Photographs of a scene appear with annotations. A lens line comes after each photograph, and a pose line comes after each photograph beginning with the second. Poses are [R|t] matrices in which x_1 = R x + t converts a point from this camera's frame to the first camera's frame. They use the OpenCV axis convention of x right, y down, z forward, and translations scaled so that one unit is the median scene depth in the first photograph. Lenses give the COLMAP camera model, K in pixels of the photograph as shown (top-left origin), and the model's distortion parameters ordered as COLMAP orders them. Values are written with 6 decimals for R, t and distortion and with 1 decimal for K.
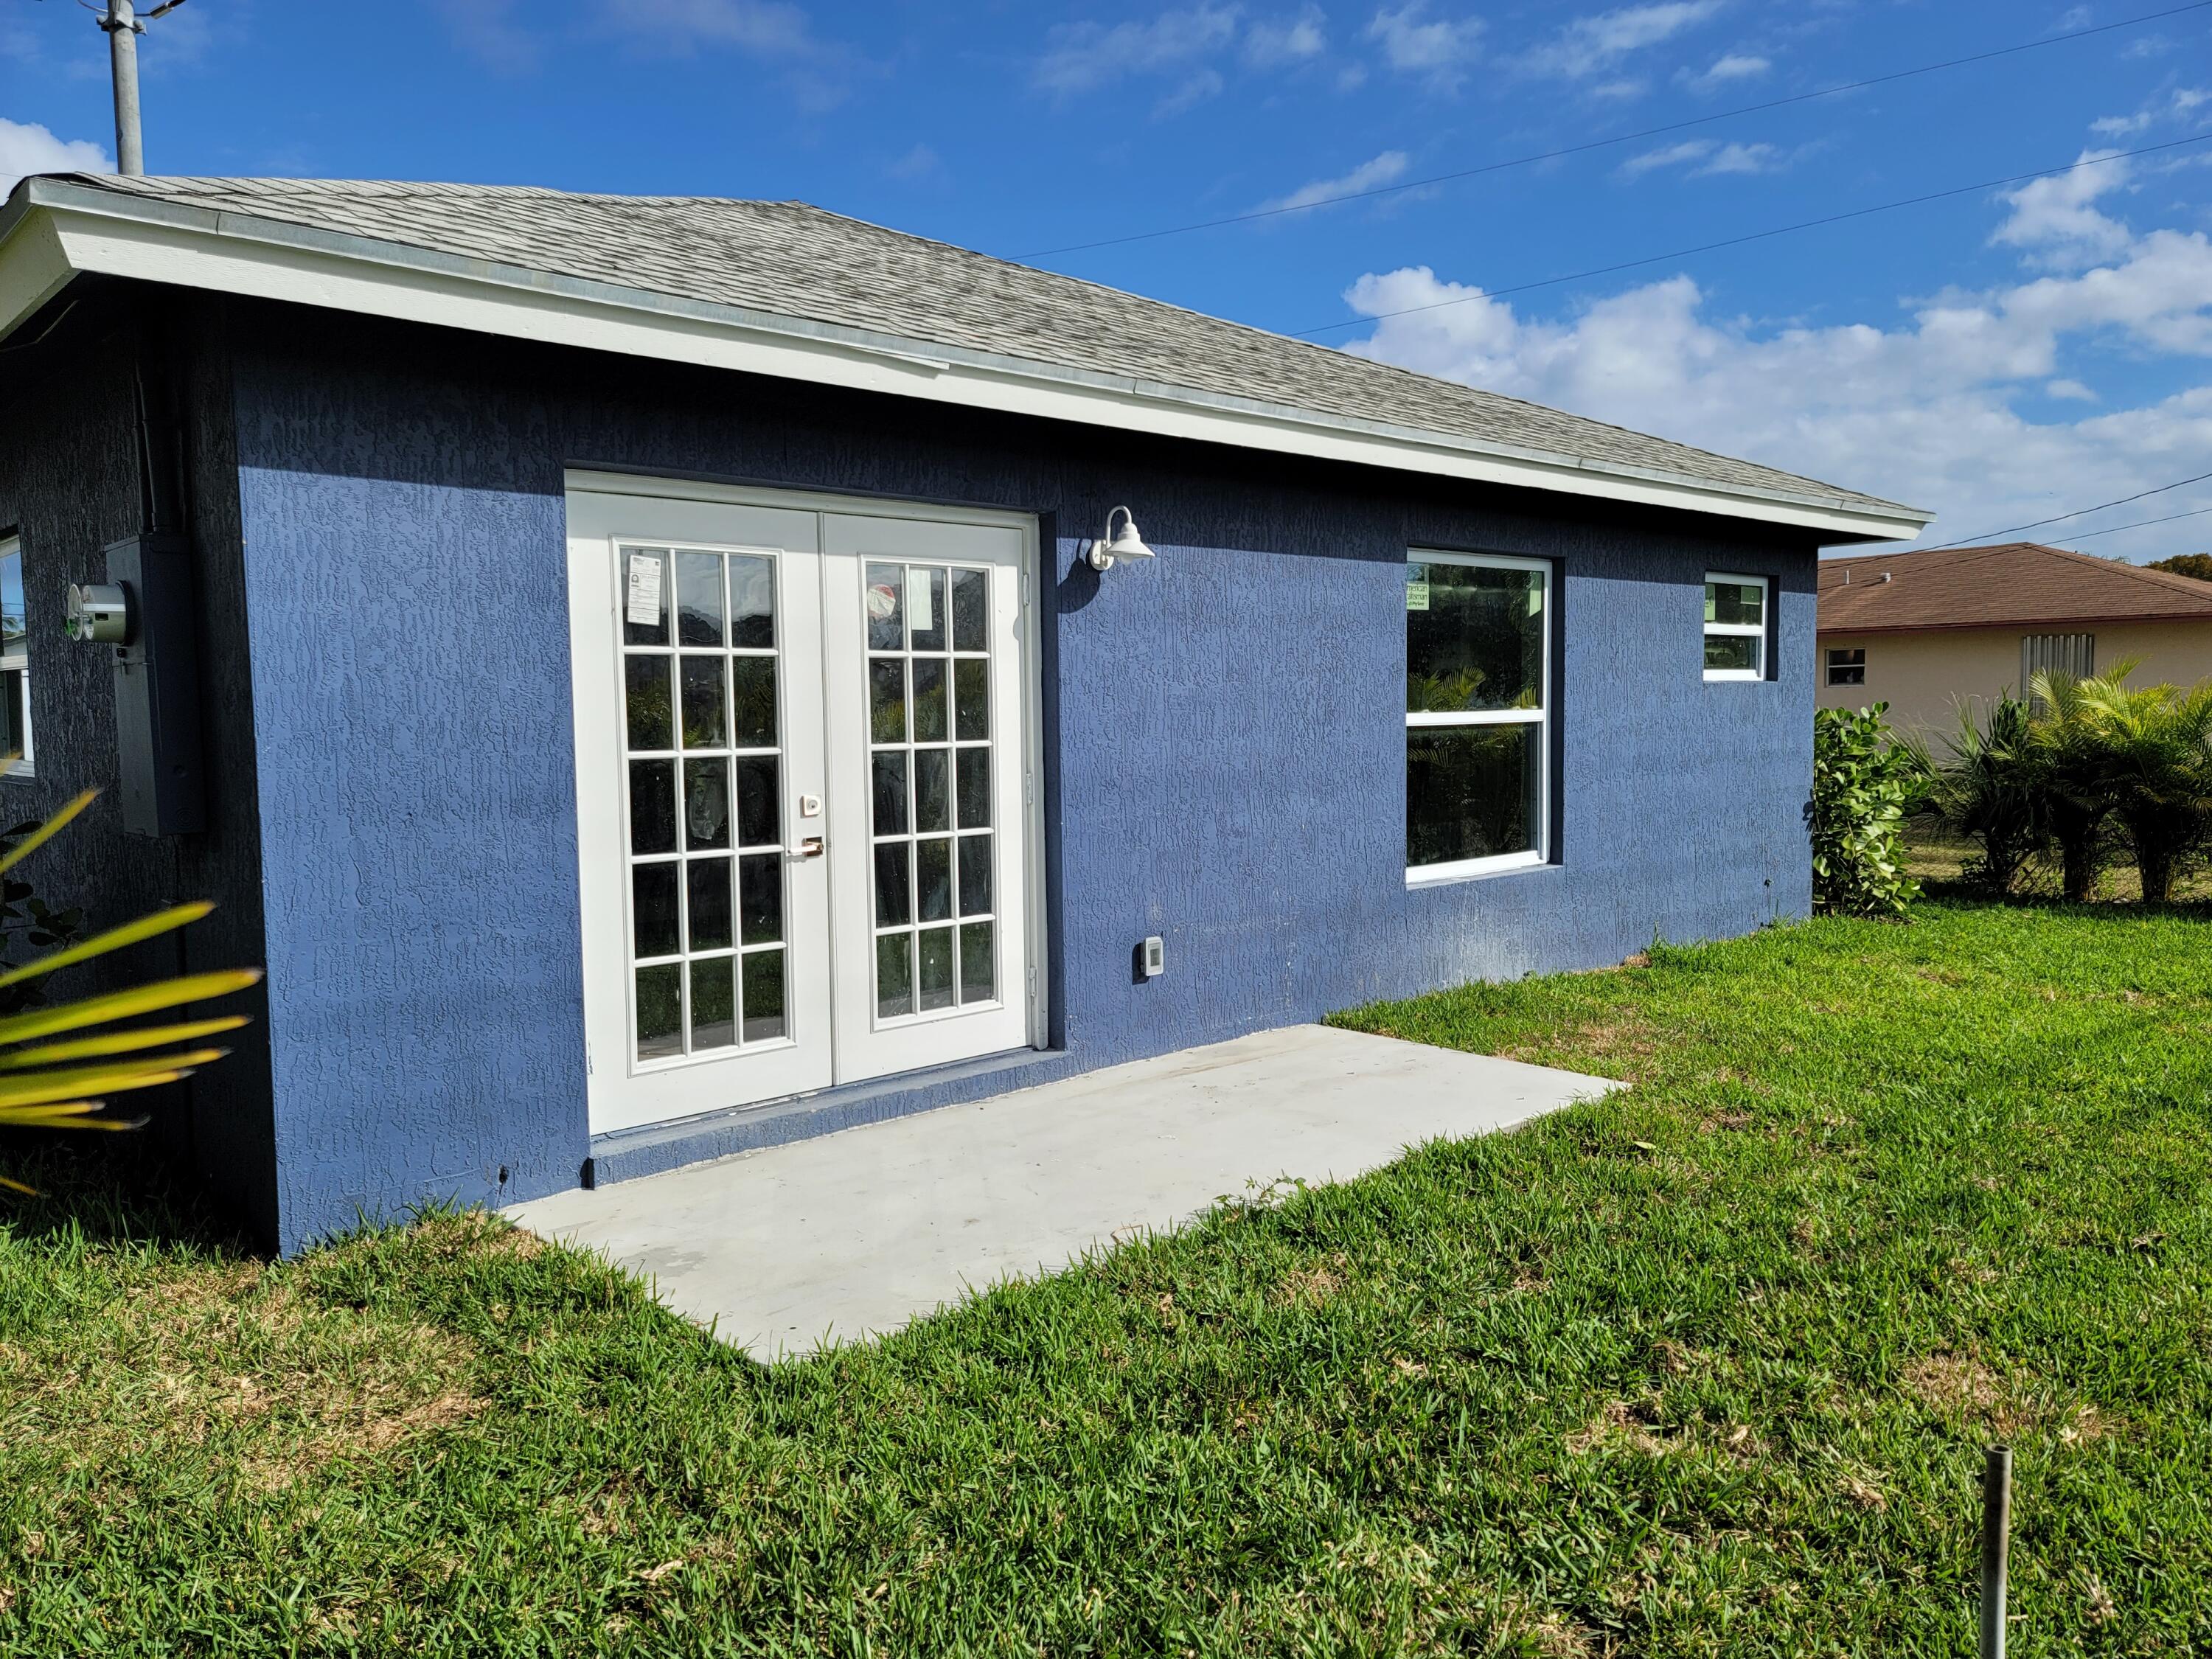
lens RADIAL K [[1638.2, 0, 1106.0], [0, 1638.2, 829.5], [0, 0, 1]] dist [0.115249, -0.136584]
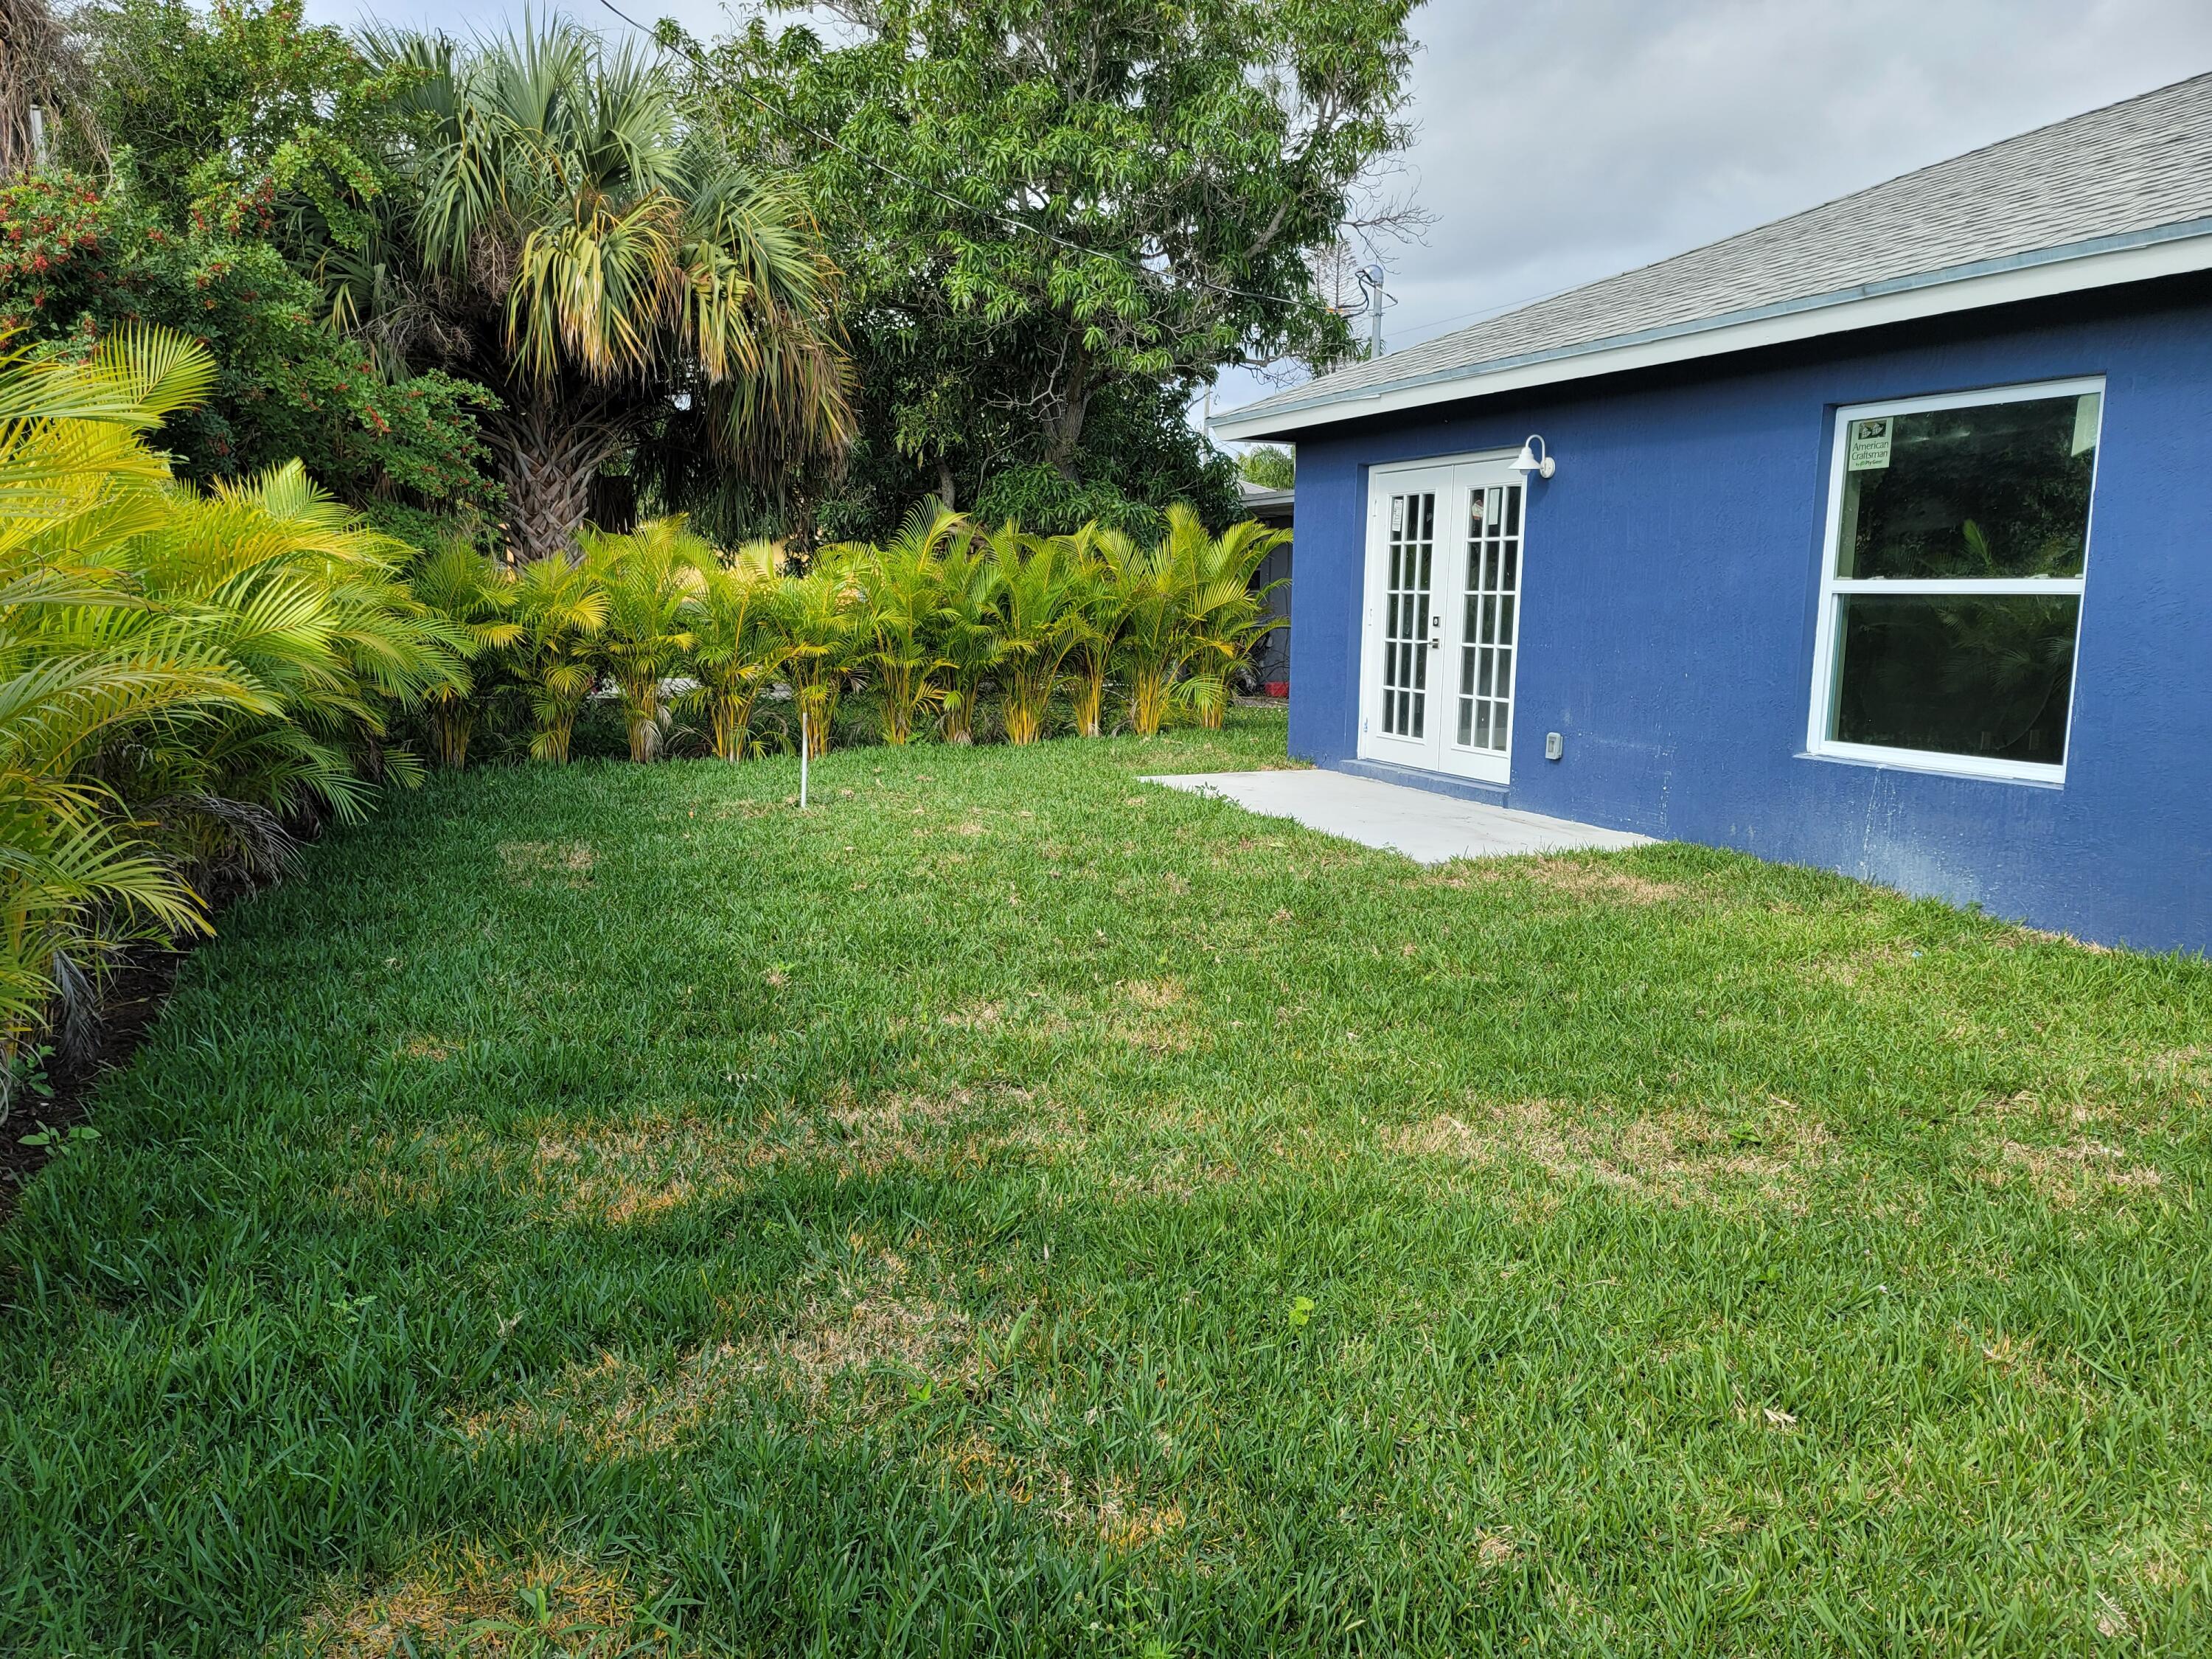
lens RADIAL K [[1638.2, 0, 1106.0], [0, 1638.2, 829.5], [0, 0, 1]] dist [0.115249, -0.136584]
pose [[-0.360924, 0.141576, -0.921786, 1.517339], [-0.085110, 0.979285, 0.183732, -0.083715], [0.928703, 0.144767, -0.341398, 1.141599]]
